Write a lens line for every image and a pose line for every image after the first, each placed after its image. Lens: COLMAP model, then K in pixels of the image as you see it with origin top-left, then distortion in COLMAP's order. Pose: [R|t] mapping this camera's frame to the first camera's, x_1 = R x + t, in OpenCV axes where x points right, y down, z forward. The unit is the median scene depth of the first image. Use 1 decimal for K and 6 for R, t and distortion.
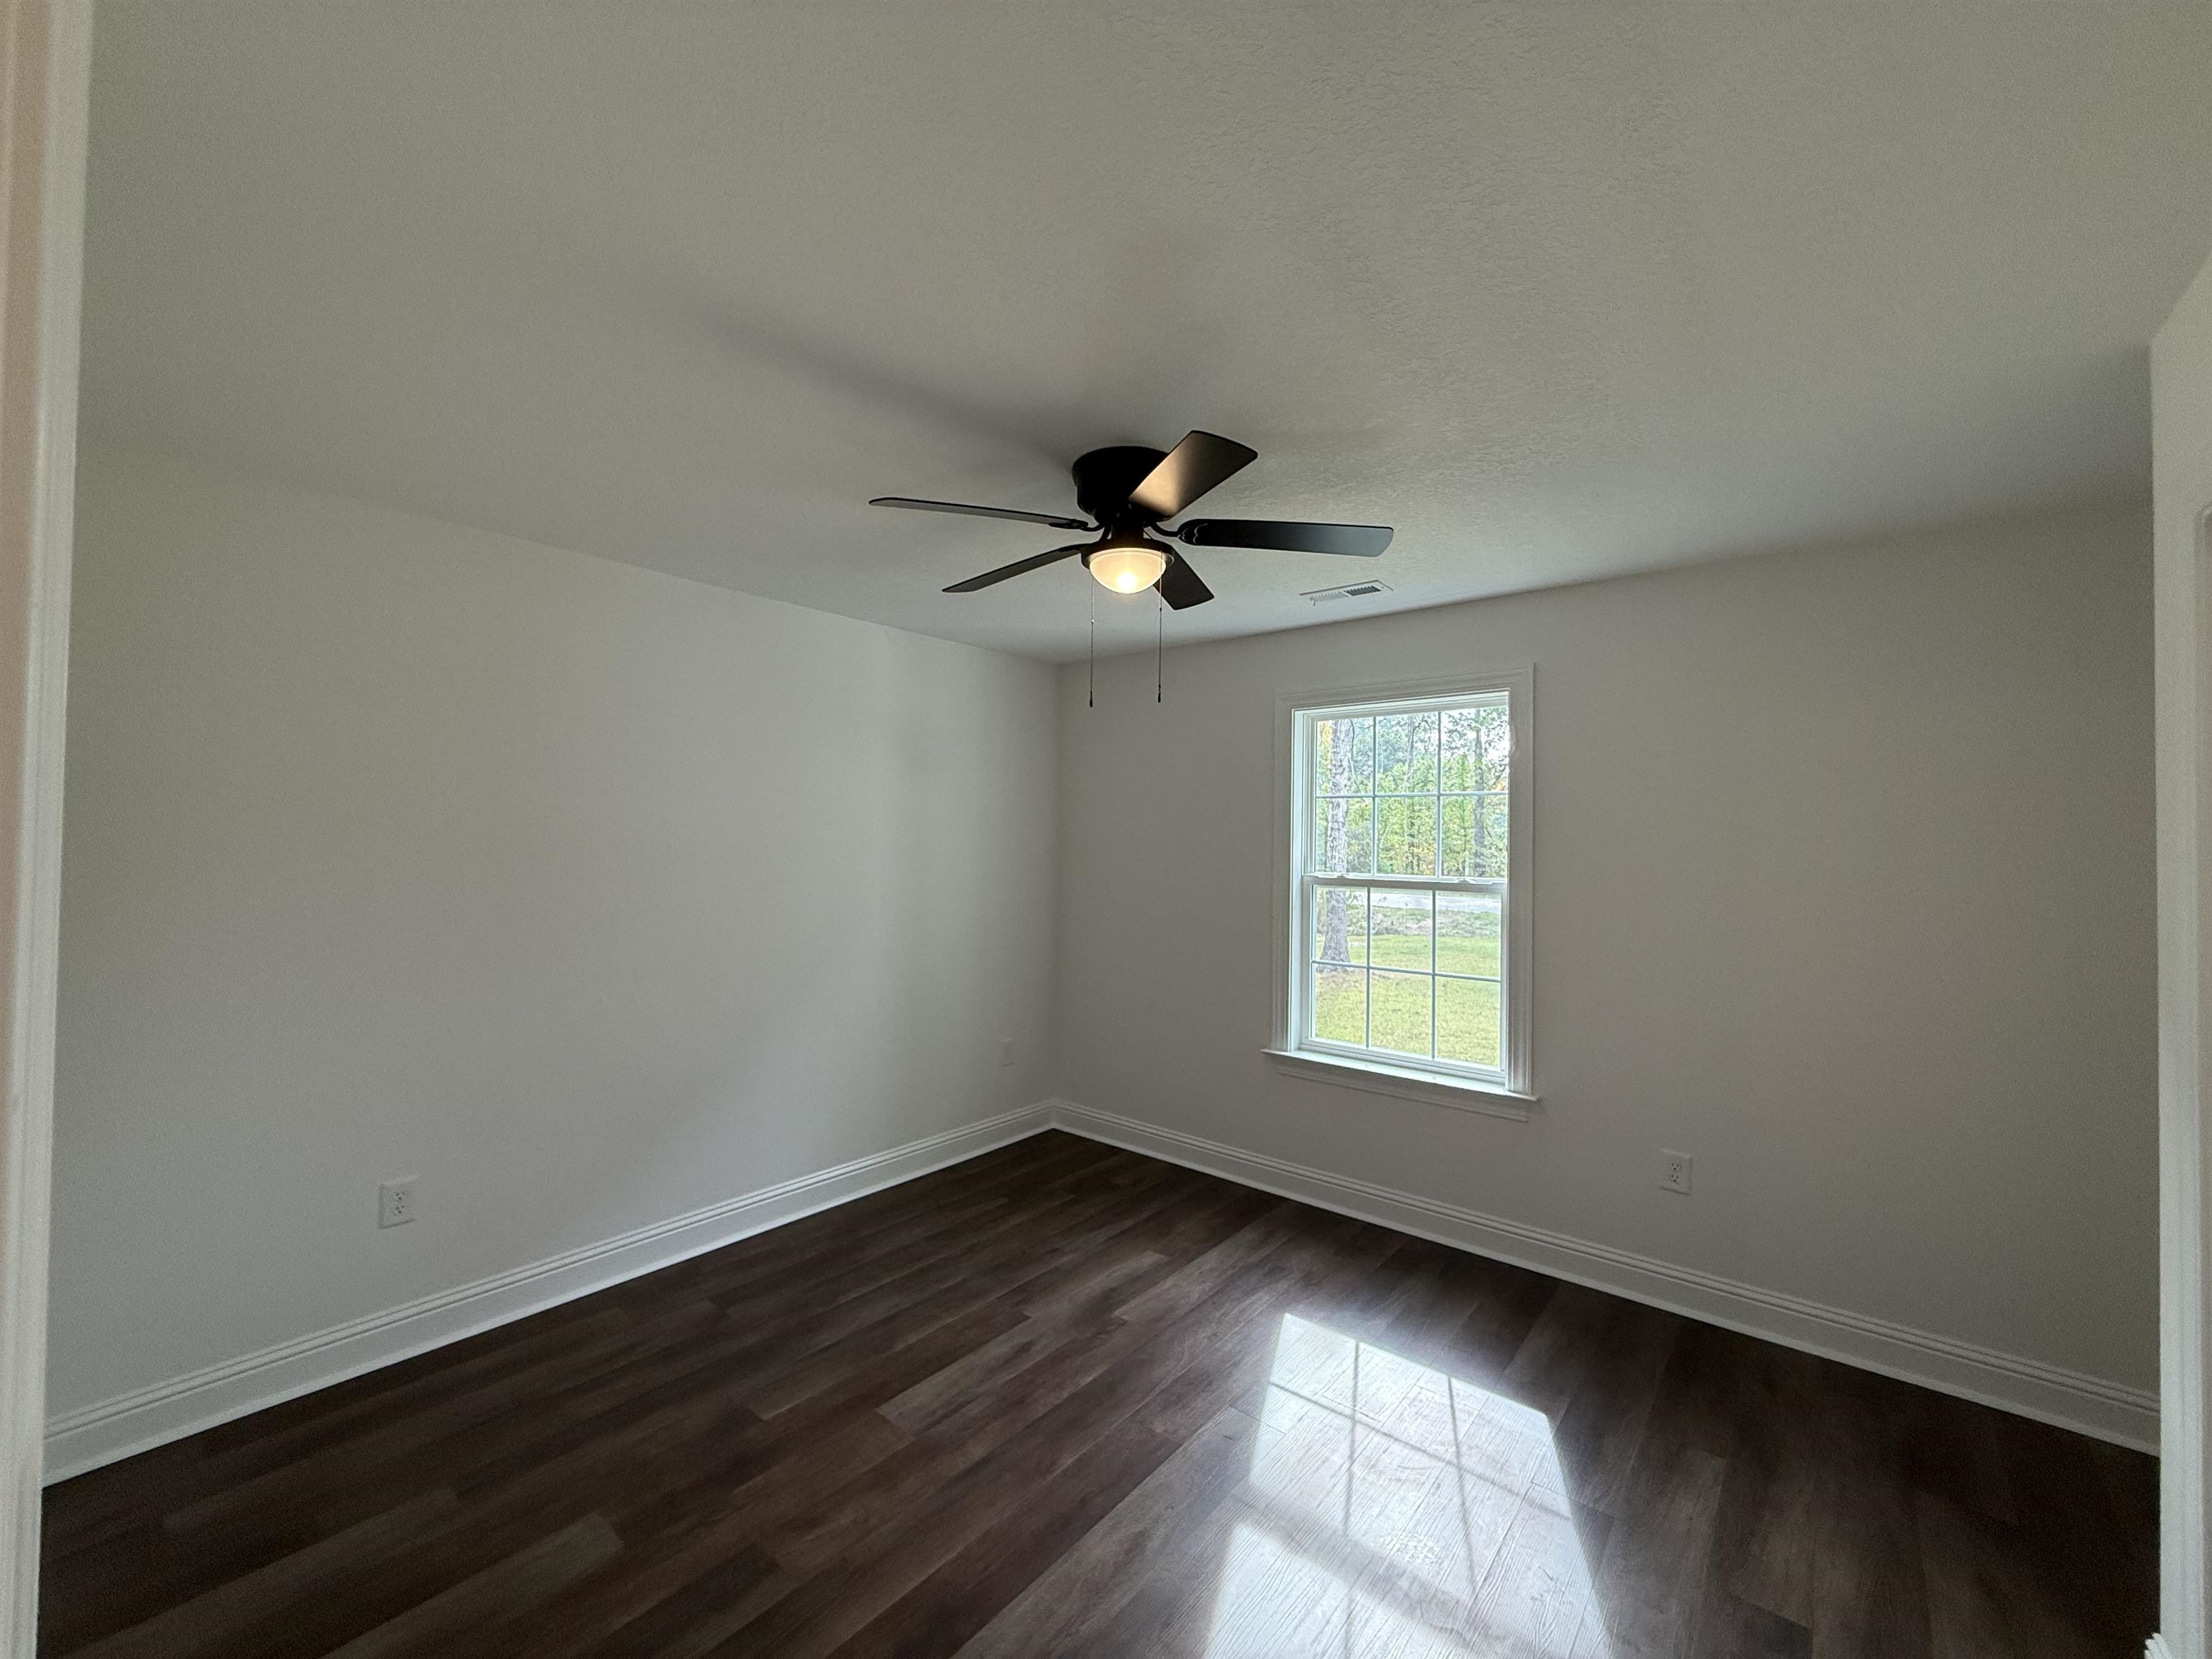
lens RADIAL K [[882.8, 0, 1104.2], [0, 882.8, 829.0], [0, 0, 1]] dist [0.001038, -0.000199]
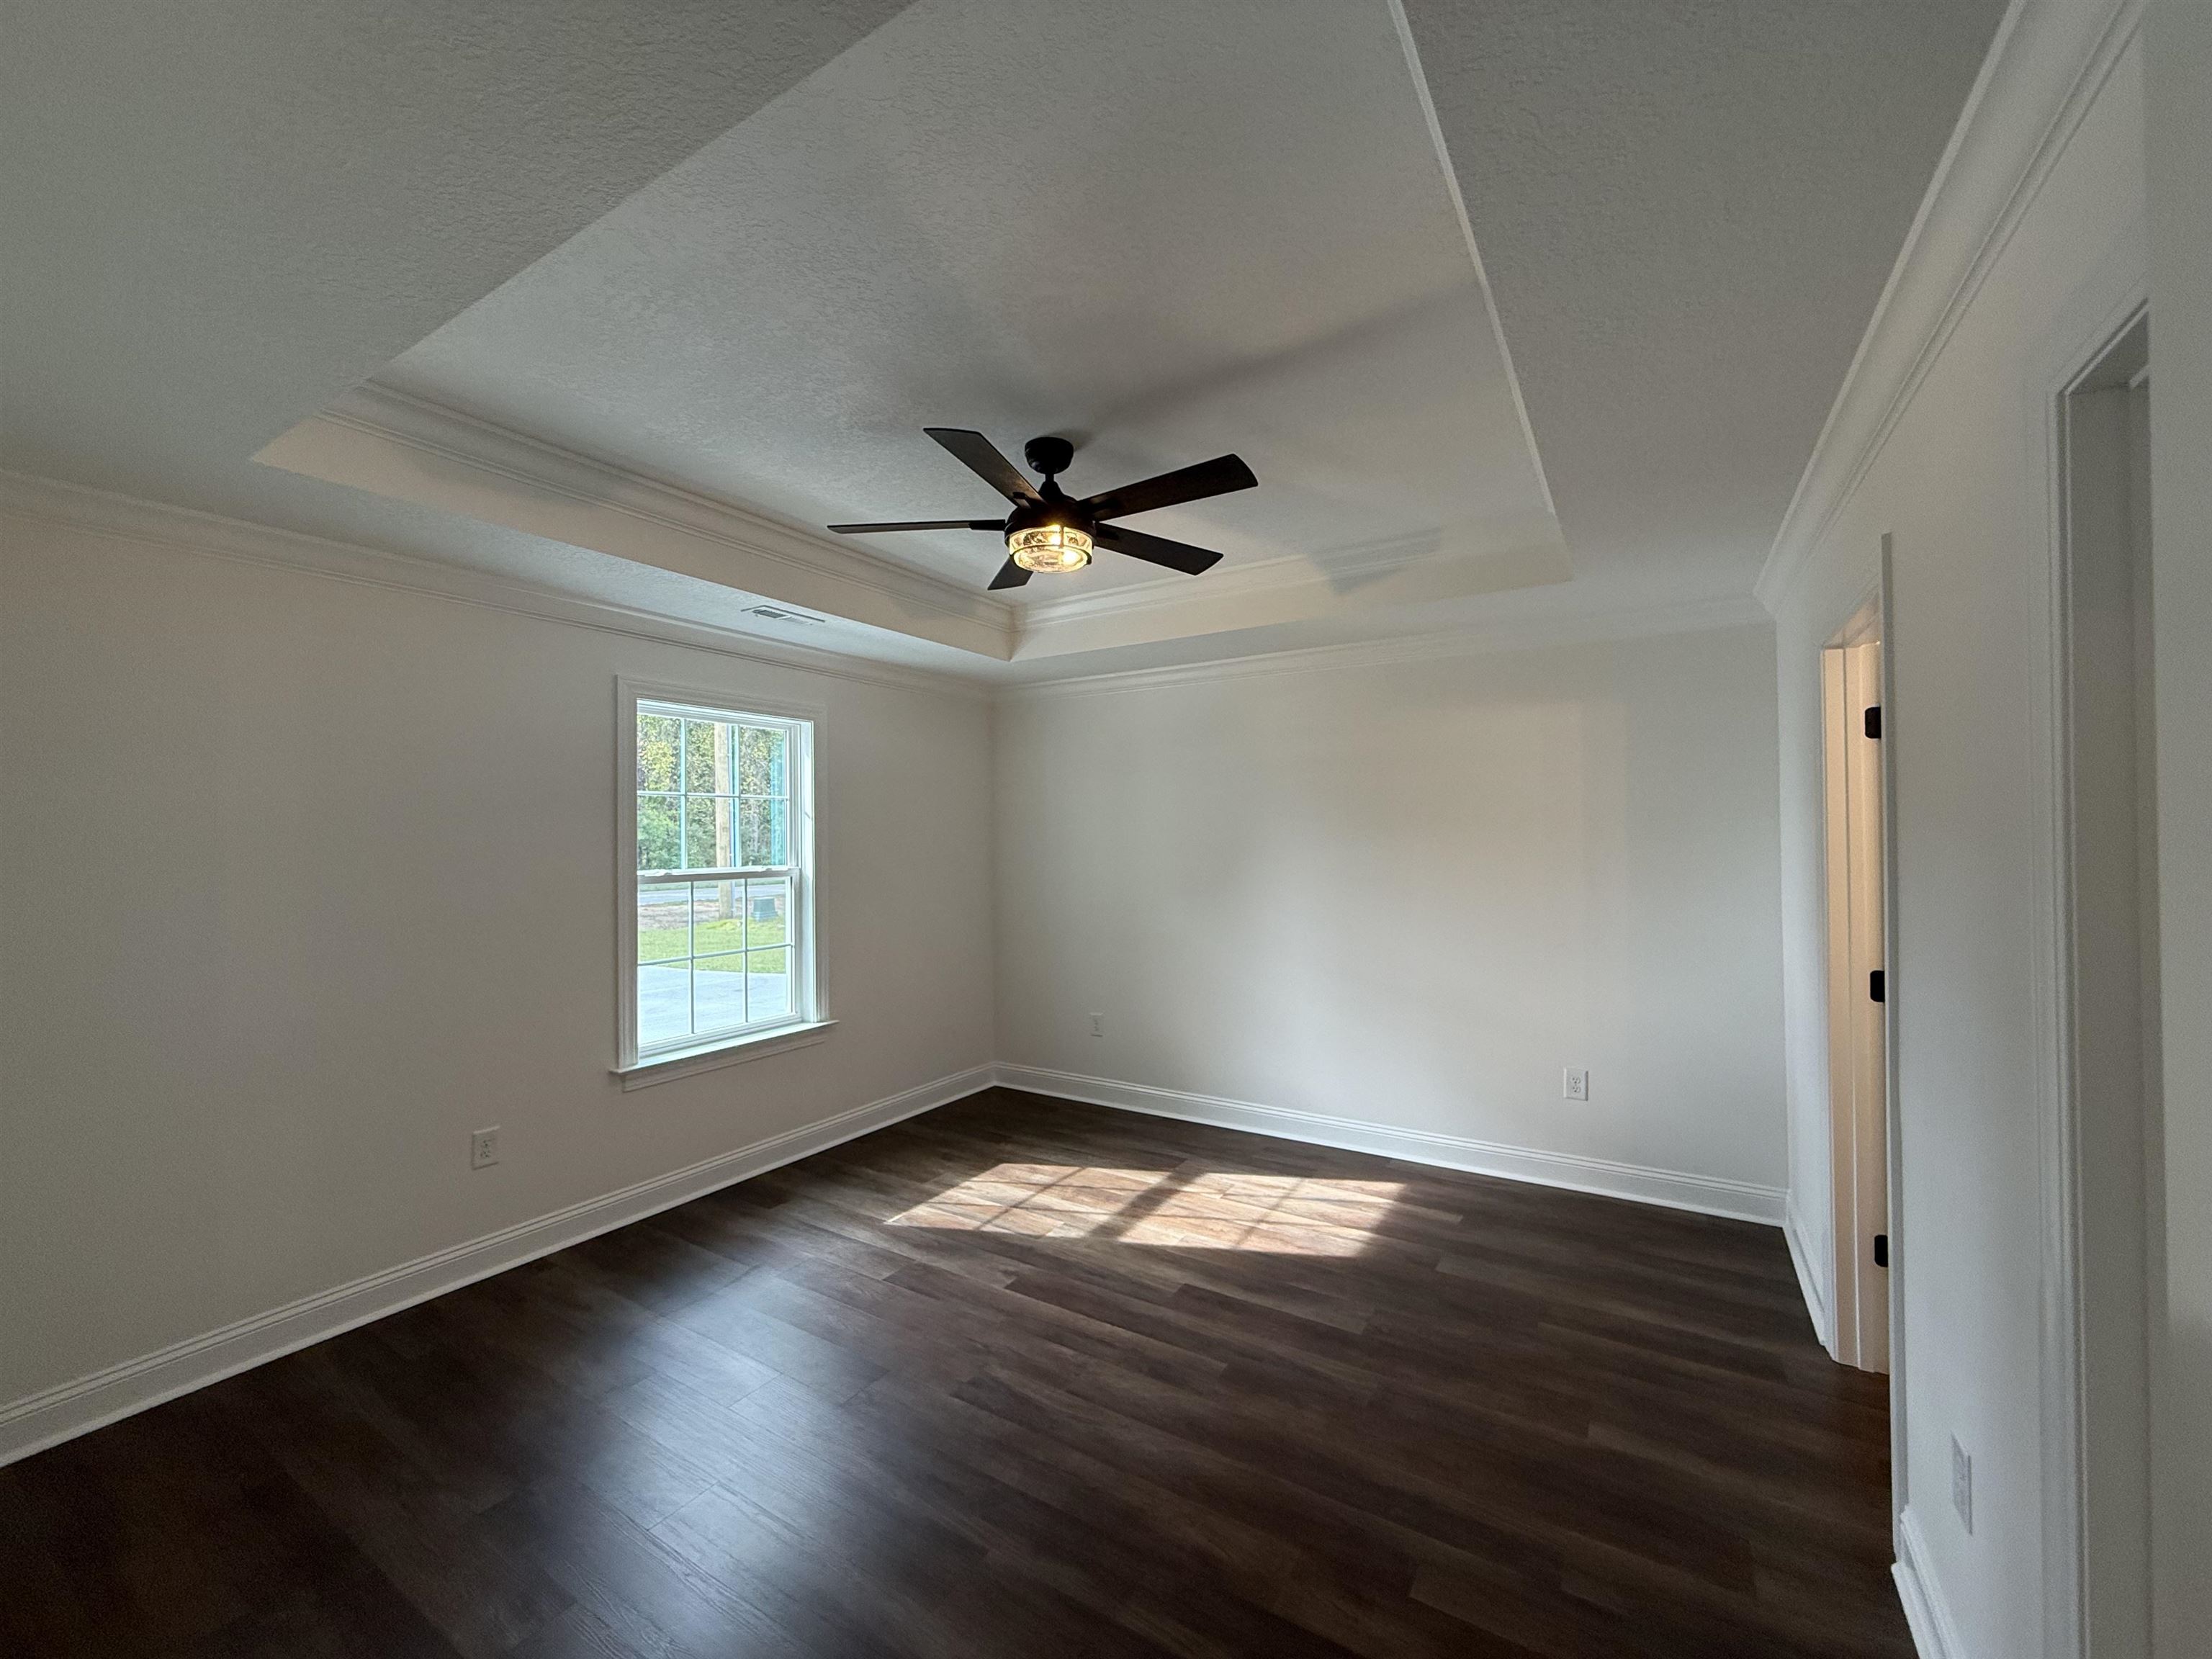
lens RADIAL K [[882.8, 0, 1104.2], [0, 882.8, 829.0], [0, 0, 1]] dist [0.001038, -0.000199]
pose [[-0.136434, -0.003992, 0.990641, -0.843966], [-0.010437, 0.999942, 0.002592, -0.004456], [-0.990594, -0.009986, -0.136468, 0.689361]]
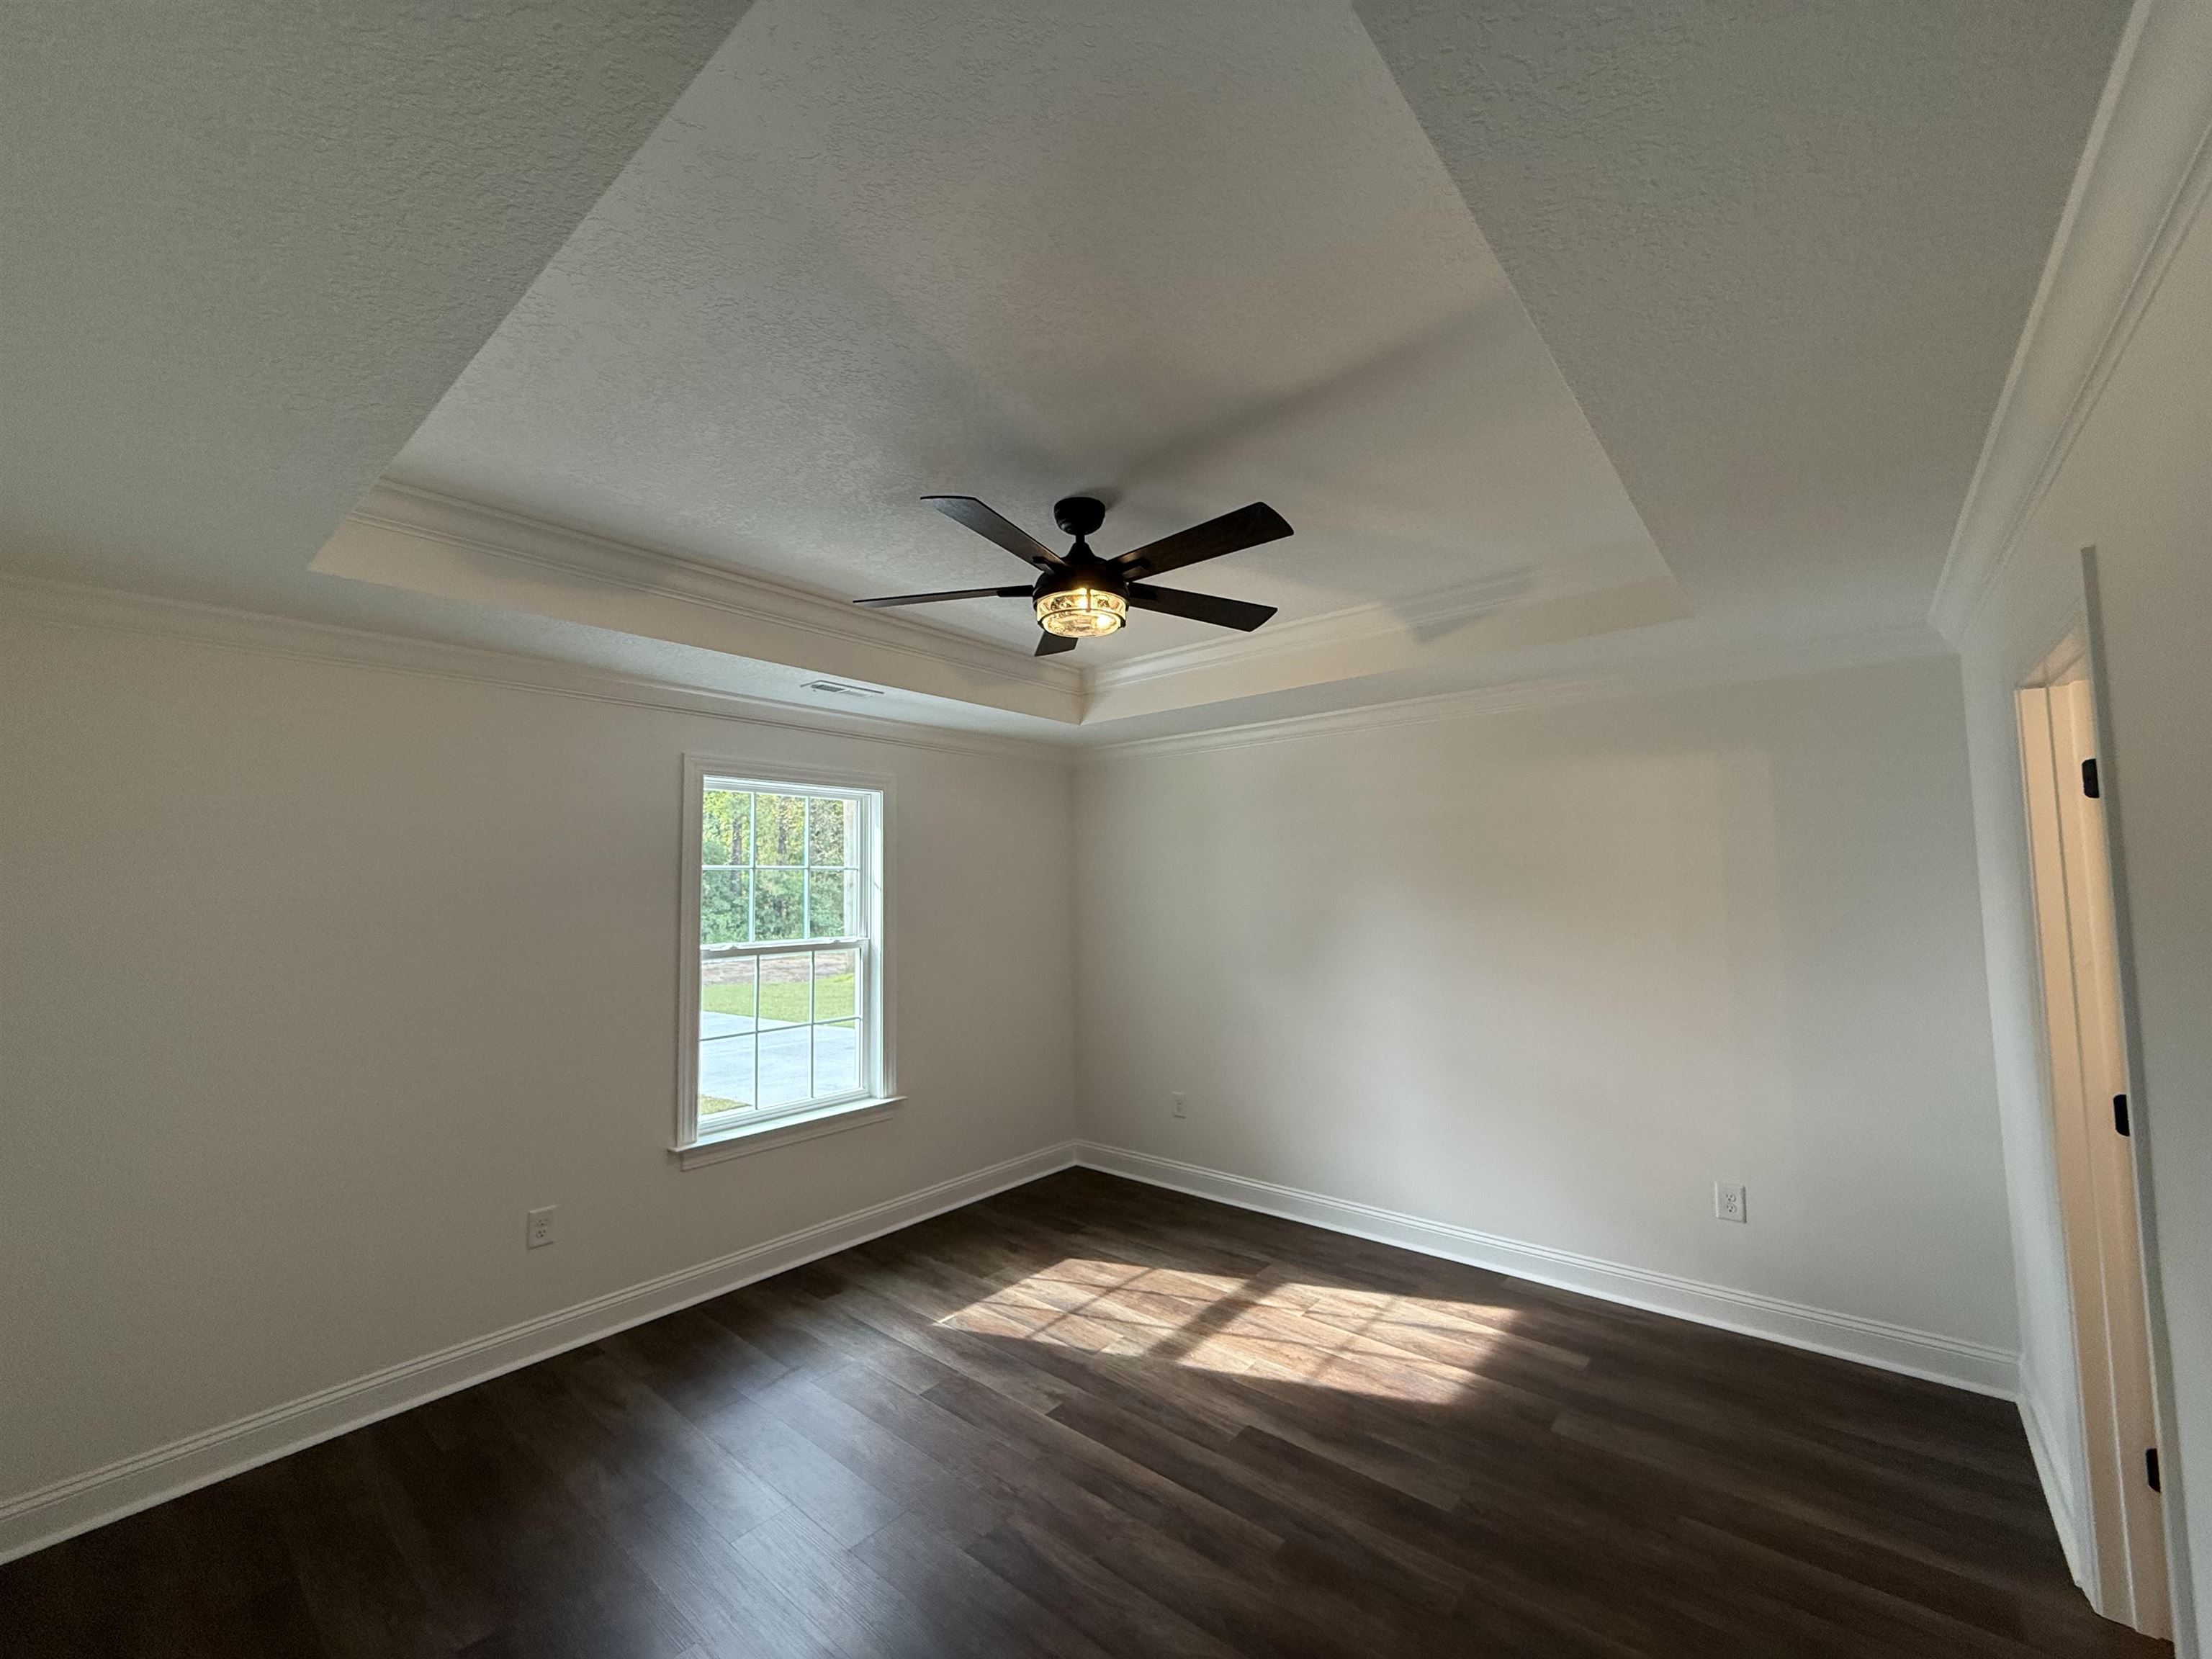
lens RADIAL K [[882.8, 0, 1104.2], [0, 882.8, 829.0], [0, 0, 1]] dist [0.001038, -0.000199]
pose [[0.003822, 0.053930, 0.998537, -0.789685], [-0.003159, 0.998540, -0.053918, -0.029371], [-0.999988, -0.002948, 0.003986, 0.612499]]
